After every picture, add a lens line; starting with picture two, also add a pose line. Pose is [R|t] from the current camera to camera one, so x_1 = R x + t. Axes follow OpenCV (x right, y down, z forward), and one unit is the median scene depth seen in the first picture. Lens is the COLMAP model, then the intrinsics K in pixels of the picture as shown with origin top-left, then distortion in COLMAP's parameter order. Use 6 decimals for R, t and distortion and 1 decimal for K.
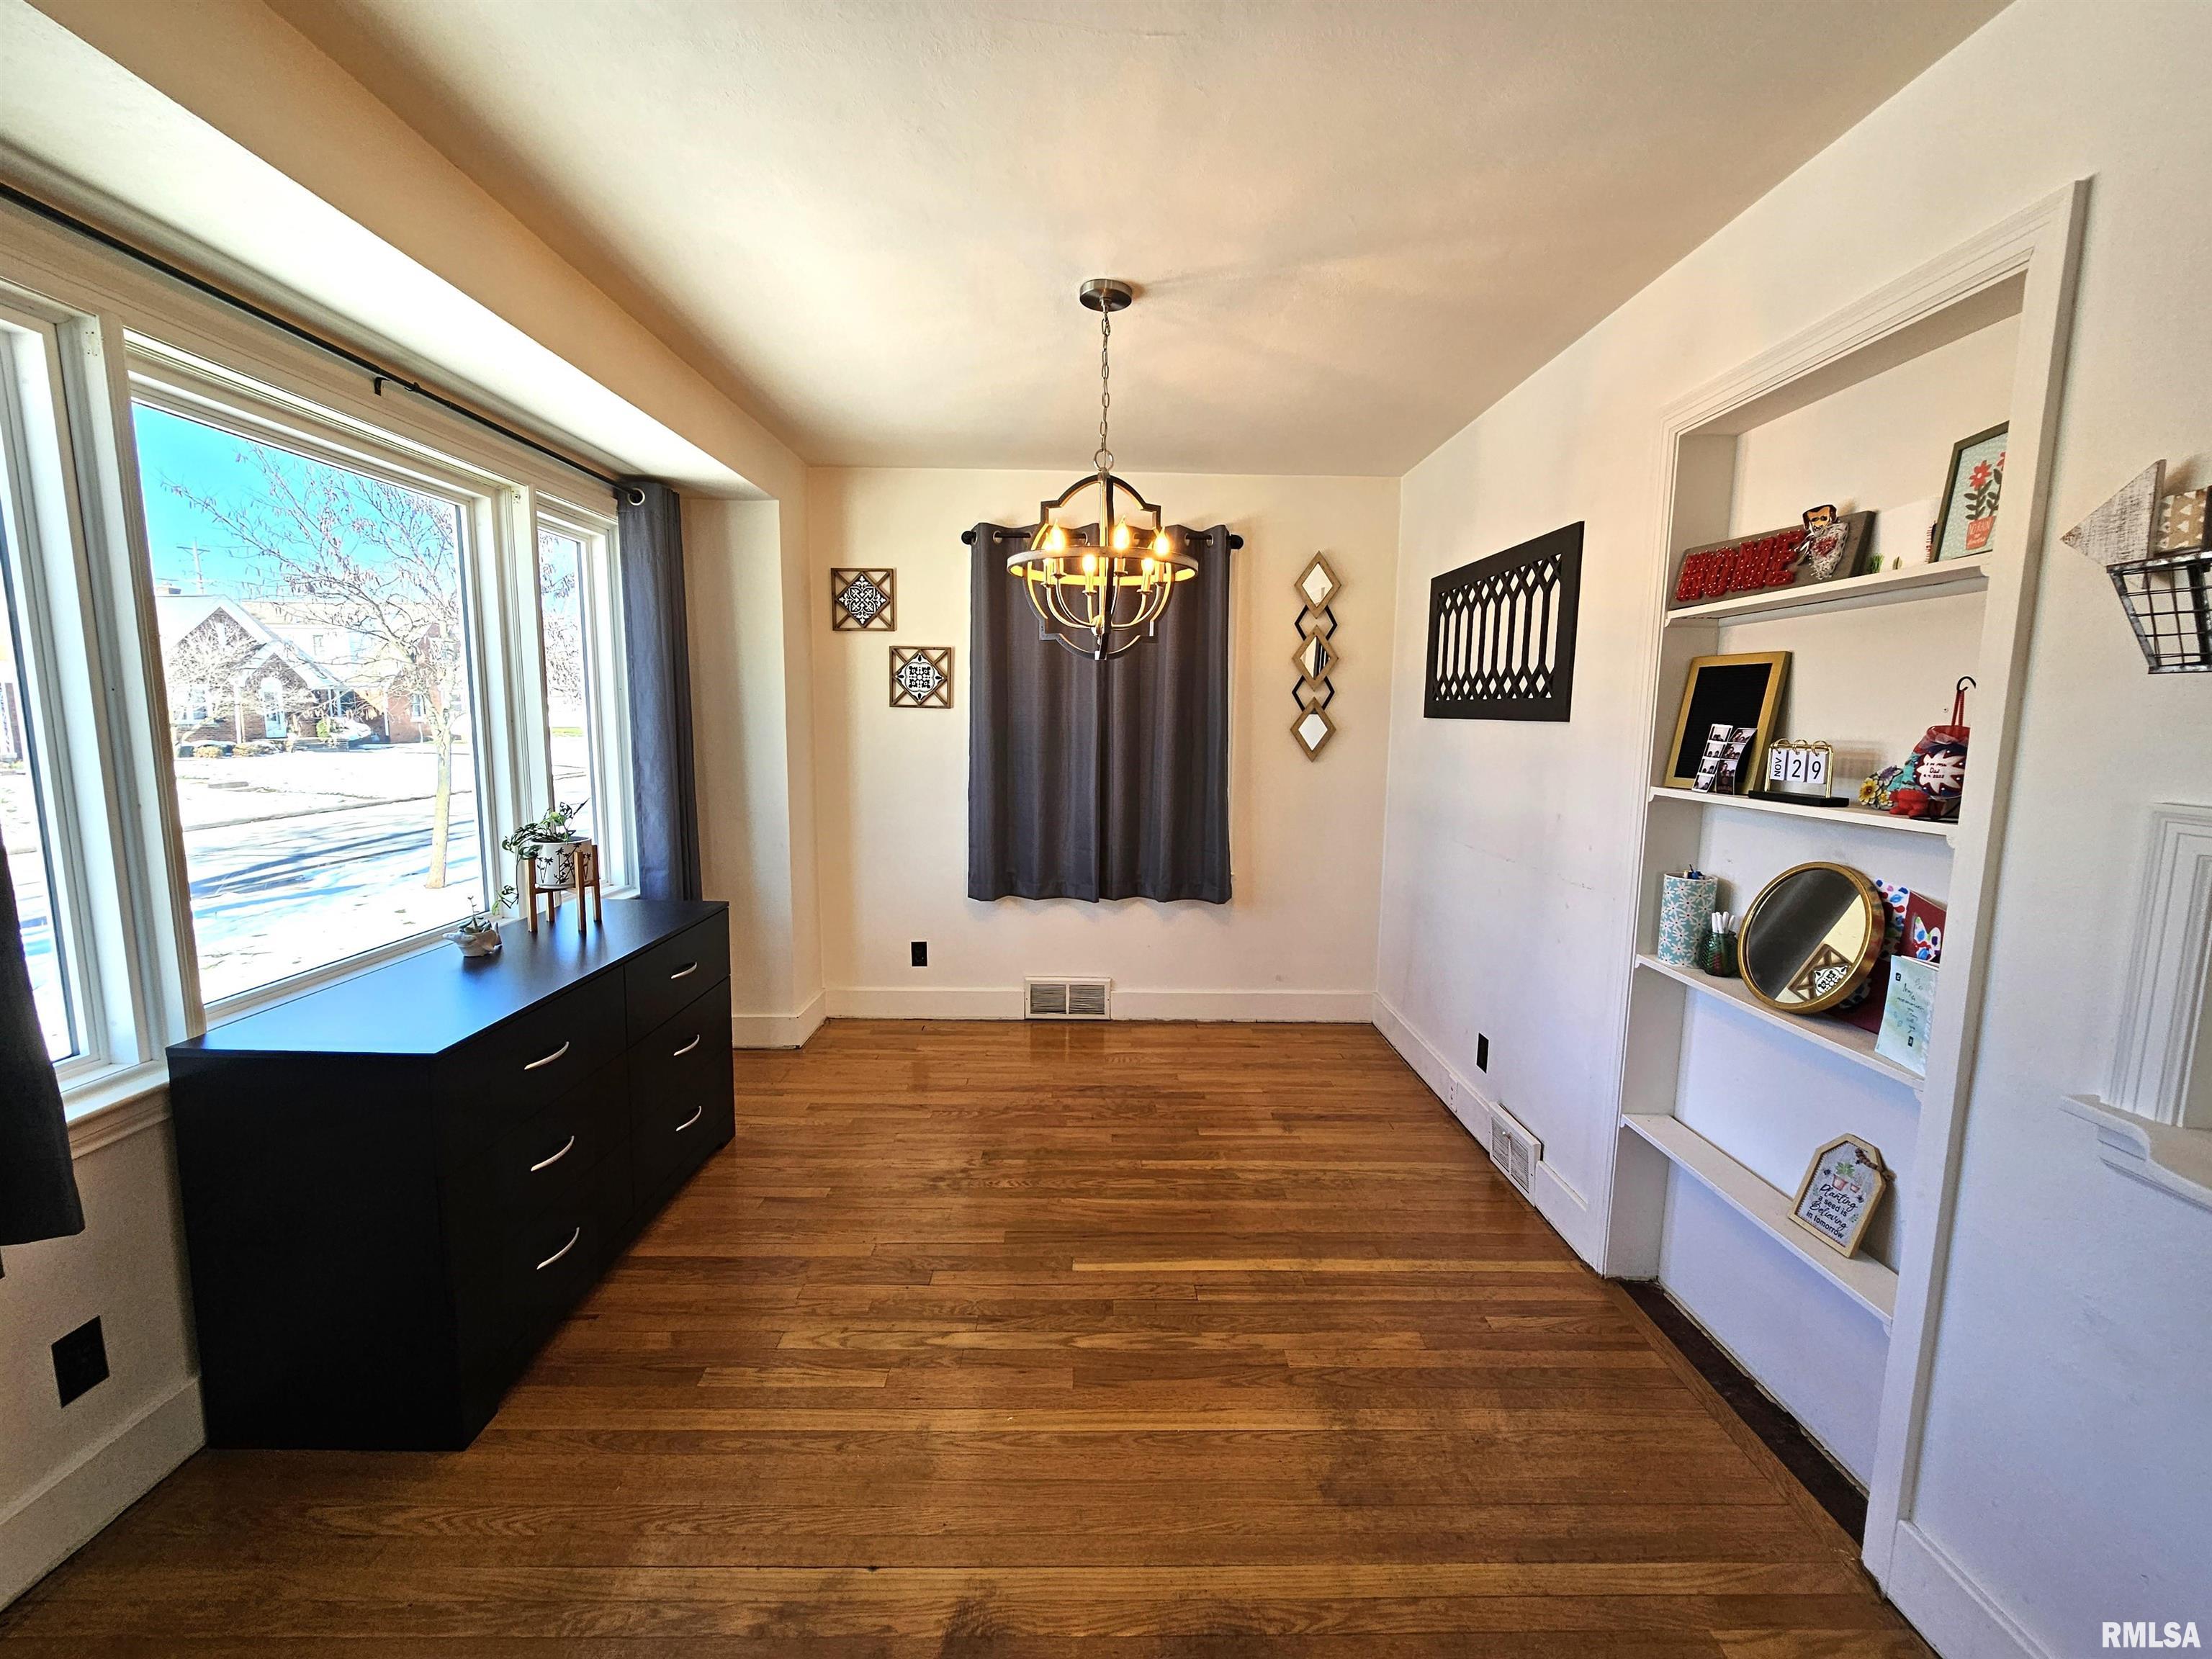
lens RADIAL K [[898.8, 0, 1114.5], [0, 898.8, 829.2], [0, 0, 1]] dist [-0.004530, -0.000112]
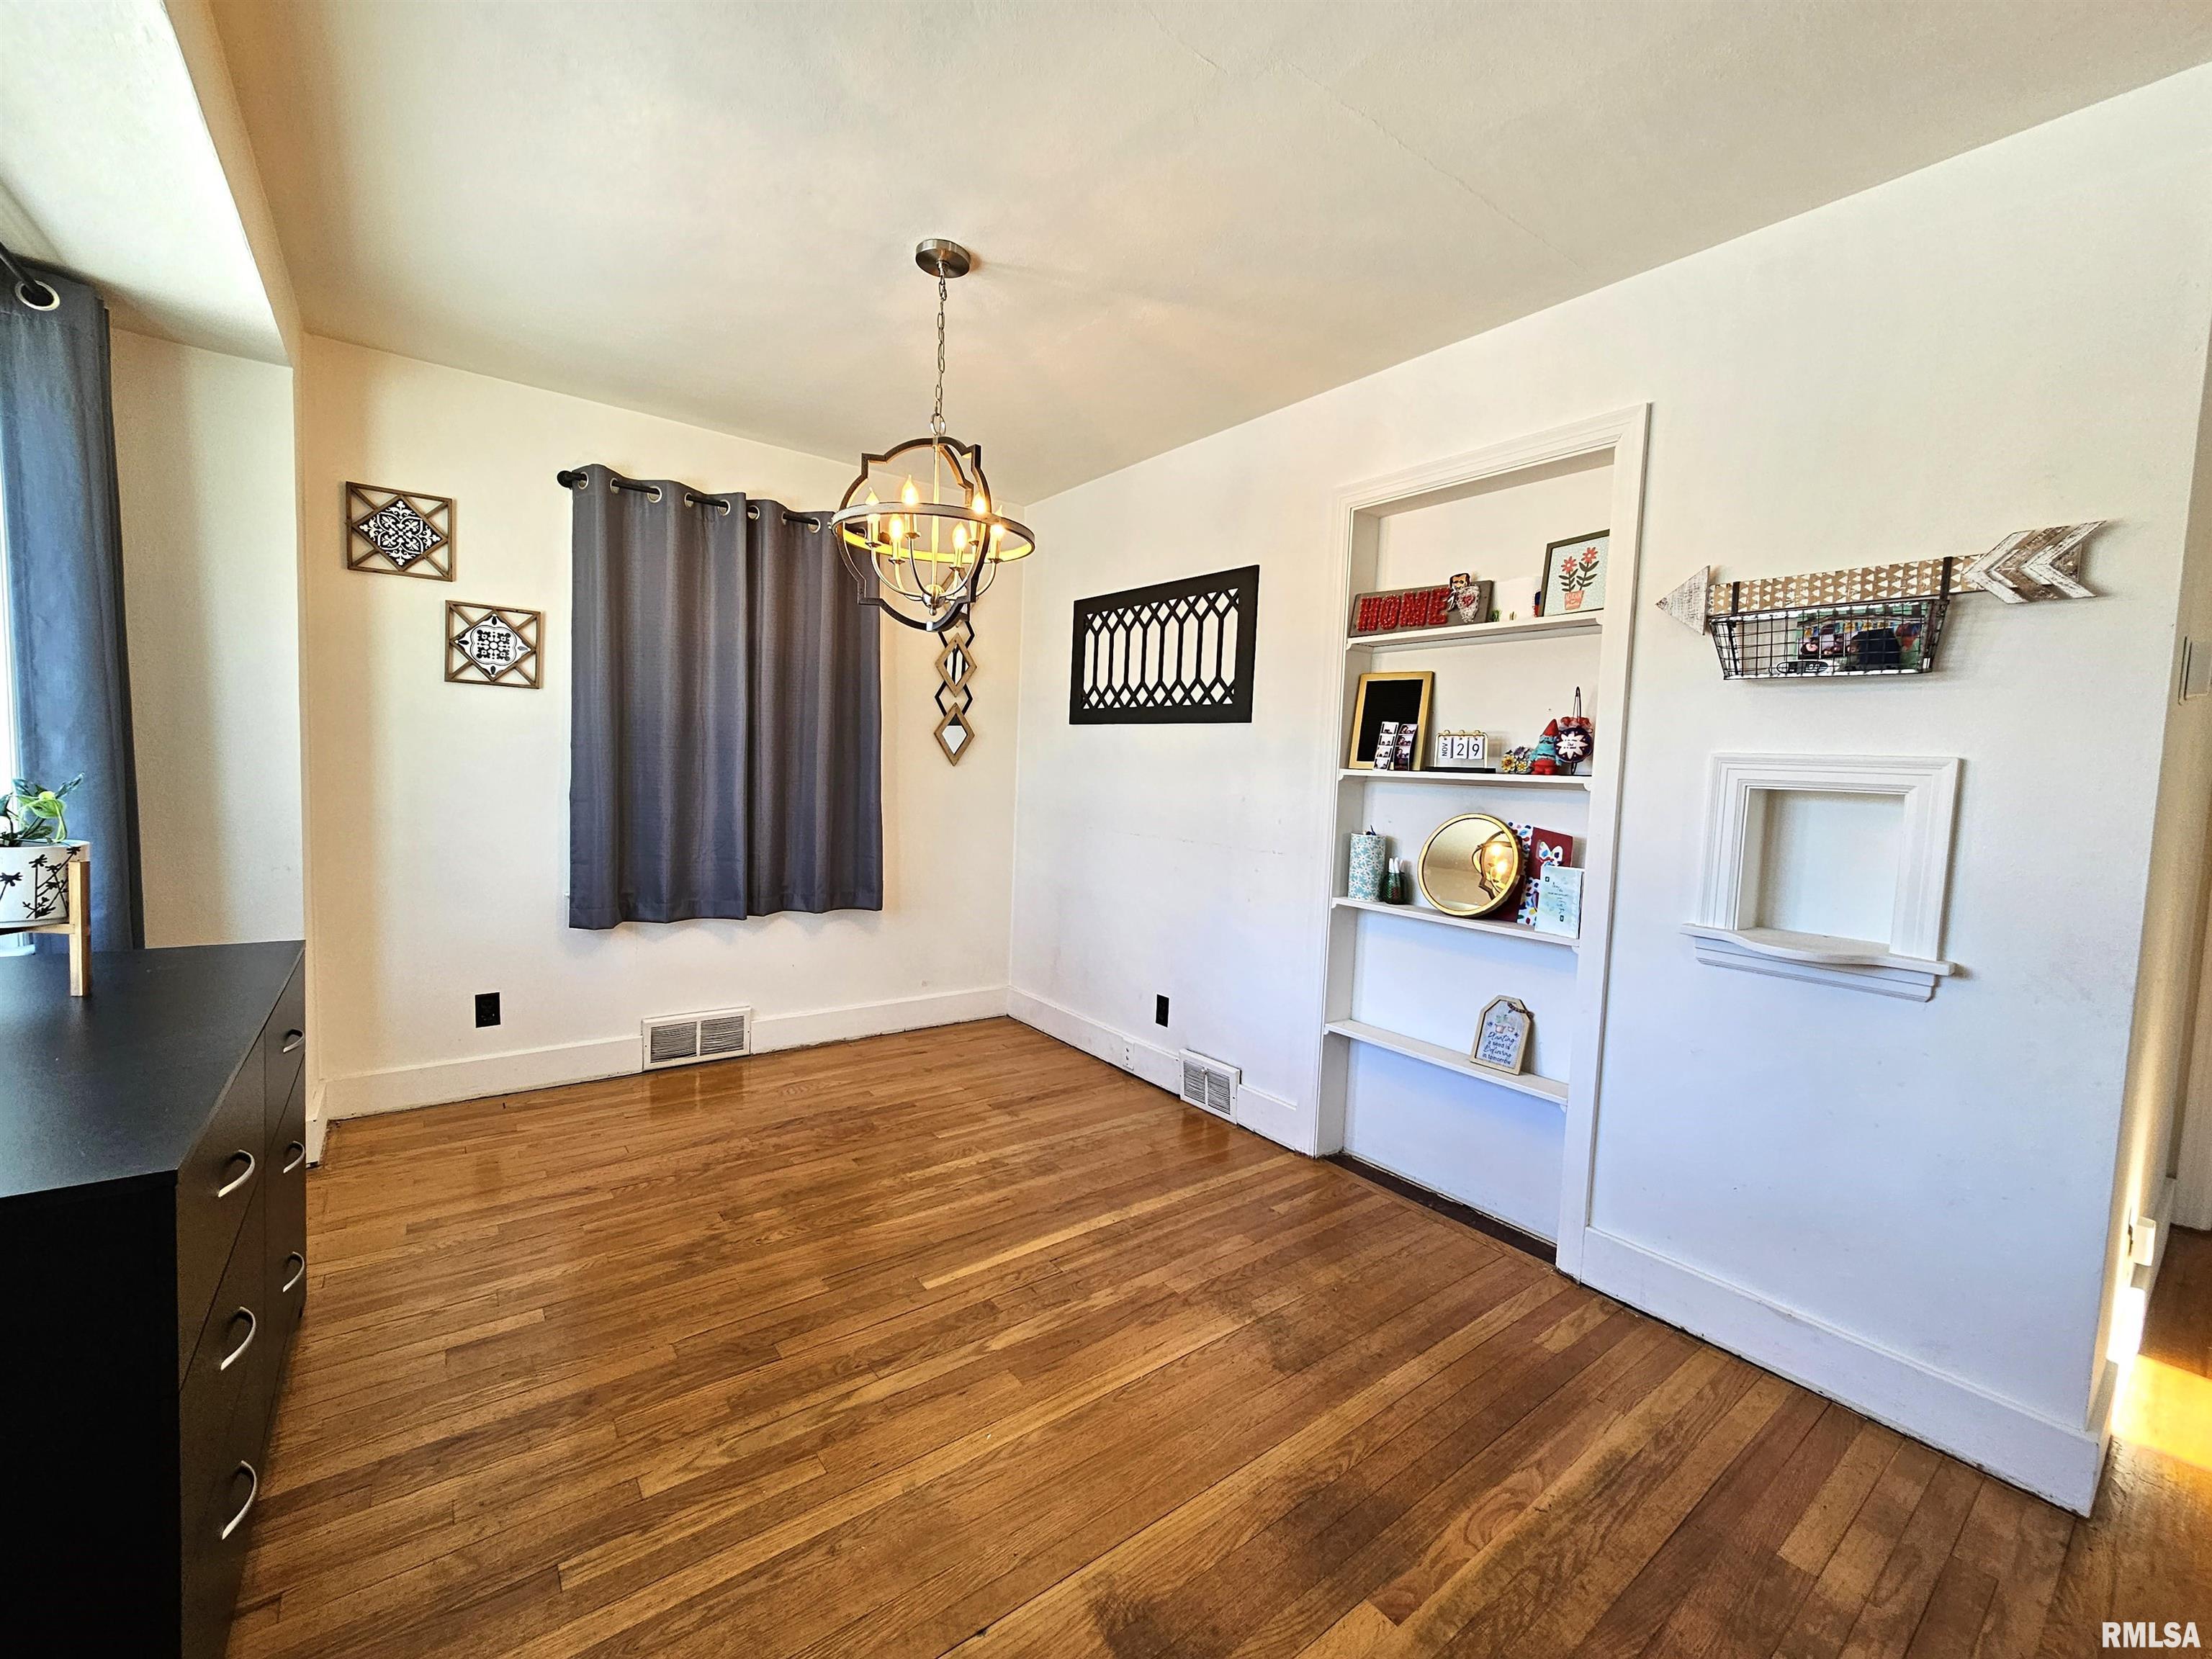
lens RADIAL K [[898.8, 0, 1113.3], [0, 898.8, 828.1], [0, 0, 1]] dist [-0.004530, -0.000112]
pose [[0.803620, -0.022636, 0.594712, -0.441324], [0.046652, 0.998598, -0.025031, 0.054706], [-0.593312, 0.047860, 0.803549, 0.131858]]
